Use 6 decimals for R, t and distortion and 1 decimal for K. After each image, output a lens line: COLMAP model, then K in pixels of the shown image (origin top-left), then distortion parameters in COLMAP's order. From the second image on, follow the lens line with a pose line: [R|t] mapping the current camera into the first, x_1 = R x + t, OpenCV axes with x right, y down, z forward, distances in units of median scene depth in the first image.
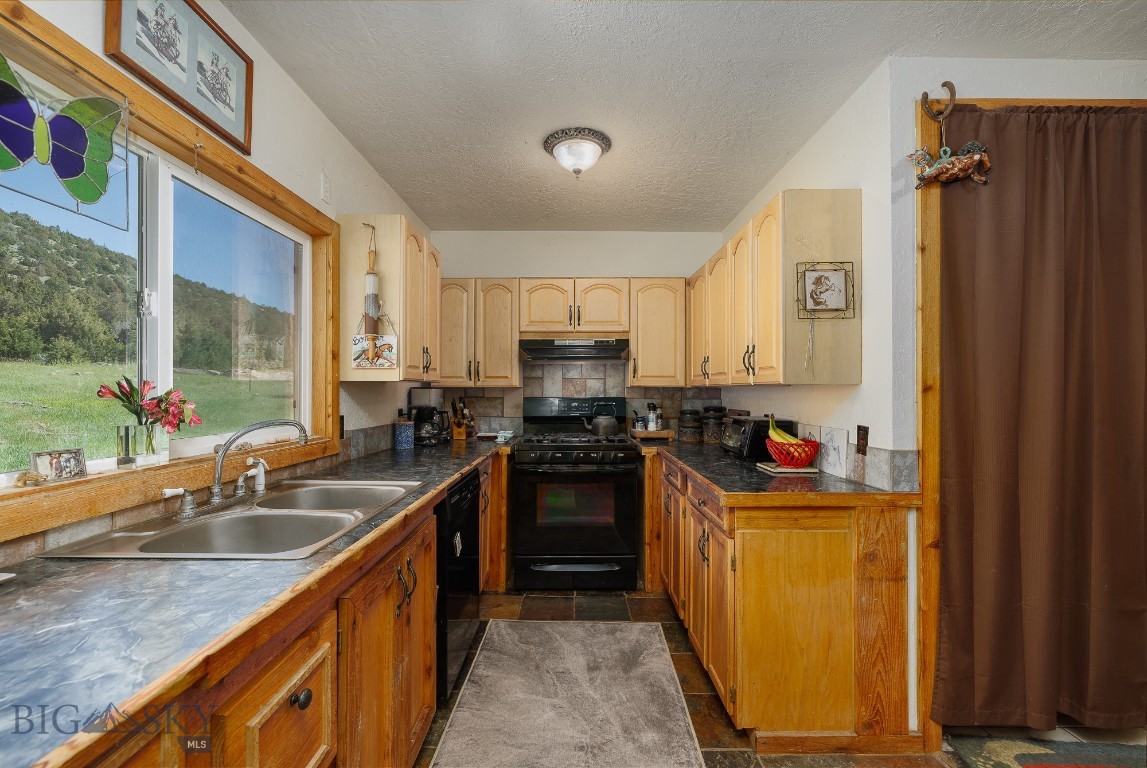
lens RADIAL K [[490.5, 0, 575.4], [0, 490.5, 392.7], [0, 0, 1]] dist [0.000867, 0.000387]
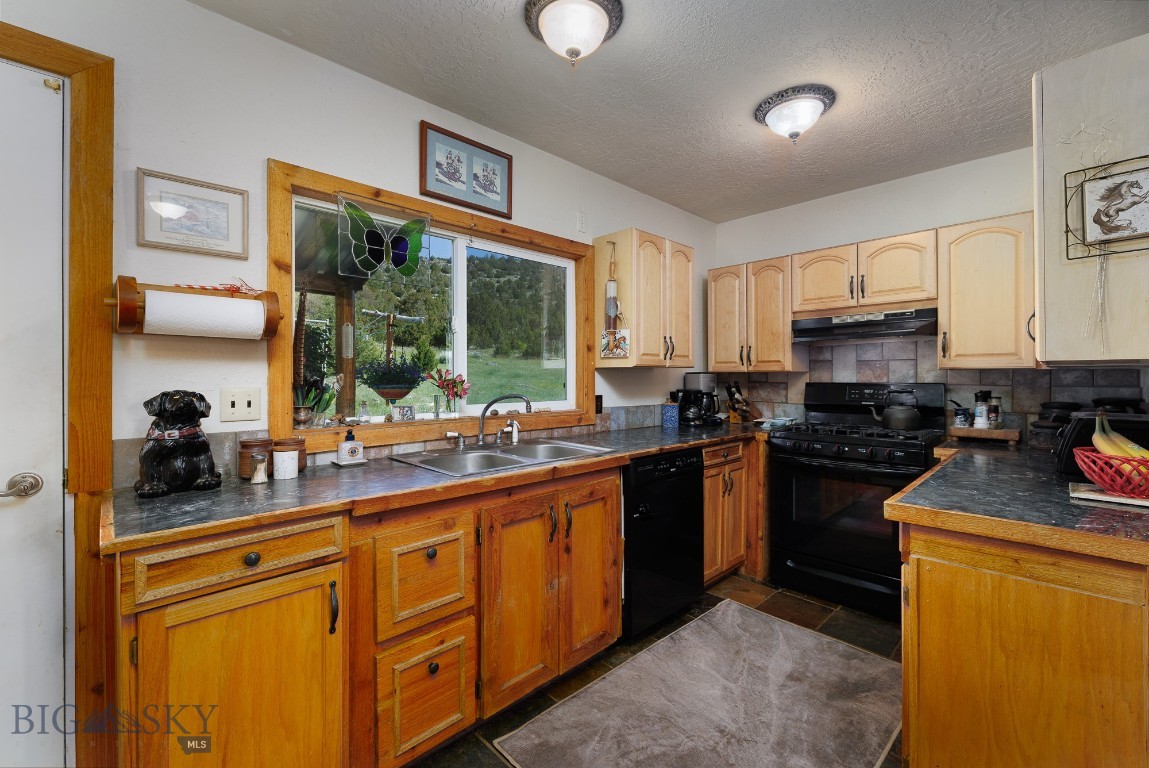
lens RADIAL K [[495.8, 0, 575.2], [0, 495.8, 380.5], [0, 0, 1]] dist [-0.000716, 0.000305]
pose [[0.687322, 0.001799, -0.726351, 0.394954], [-0.000363, 0.999998, 0.002132, 0.005778], [0.726353, -0.001202, 0.687321, 0.065714]]
